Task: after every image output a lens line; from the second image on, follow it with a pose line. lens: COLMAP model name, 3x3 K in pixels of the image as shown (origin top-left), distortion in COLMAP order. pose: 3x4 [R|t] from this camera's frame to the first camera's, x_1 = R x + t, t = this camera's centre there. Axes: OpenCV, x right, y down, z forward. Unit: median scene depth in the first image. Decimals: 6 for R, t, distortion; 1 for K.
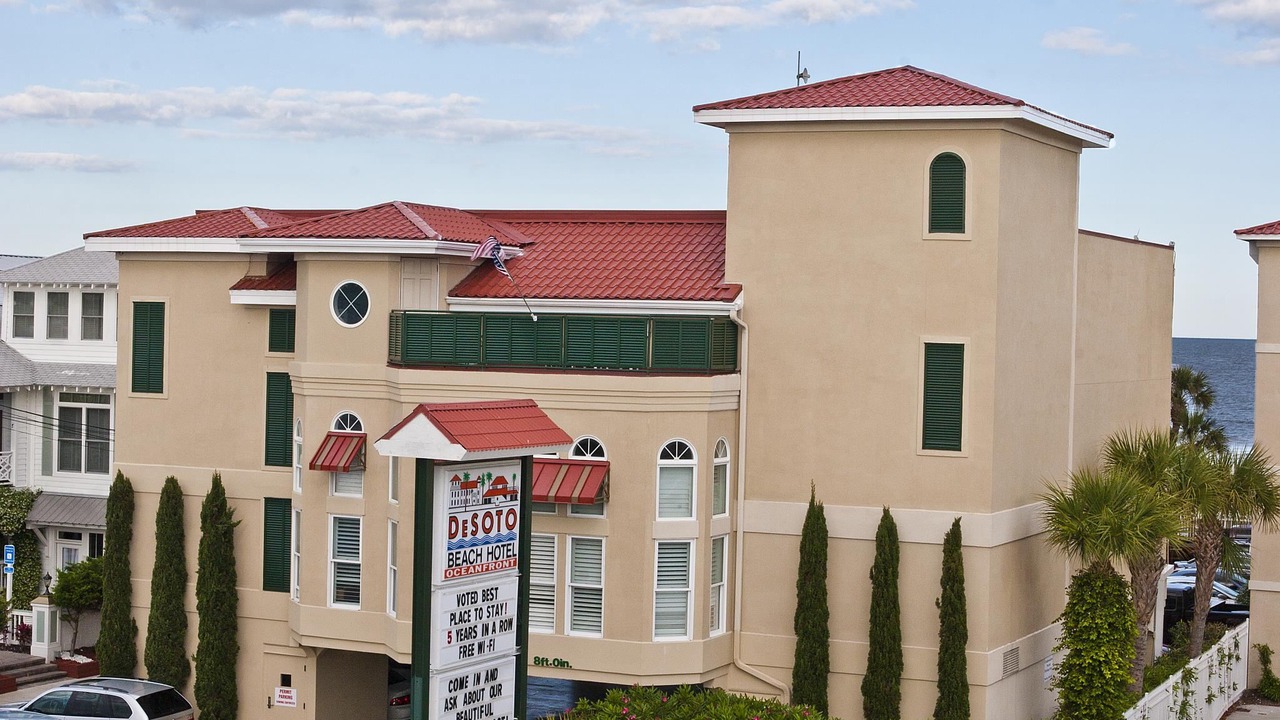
lens RADIAL K [[2231.0, 0, 644.4], [0, 2231.0, 364.3], [0, 0, 1]] dist [-0.014750, 0.000000]
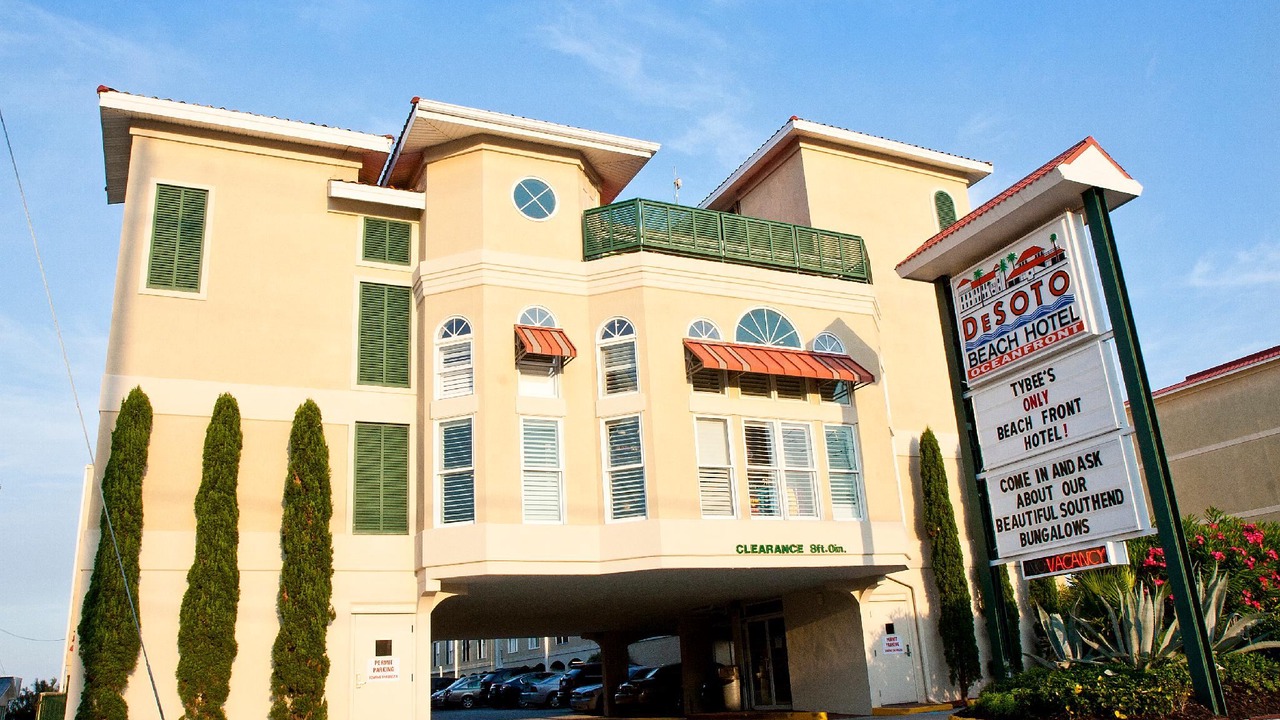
lens RADIAL K [[987.7, 0, 643.3], [0, 987.7, 367.0], [0, 0, 1]] dist [-0.055791, 0.002603]
pose [[-0.640828, -0.236259, -0.730426, 0.288432], [0.023133, 0.945091, -0.325989, 0.202661], [0.767336, -0.225799, -0.600175, 1.008500]]
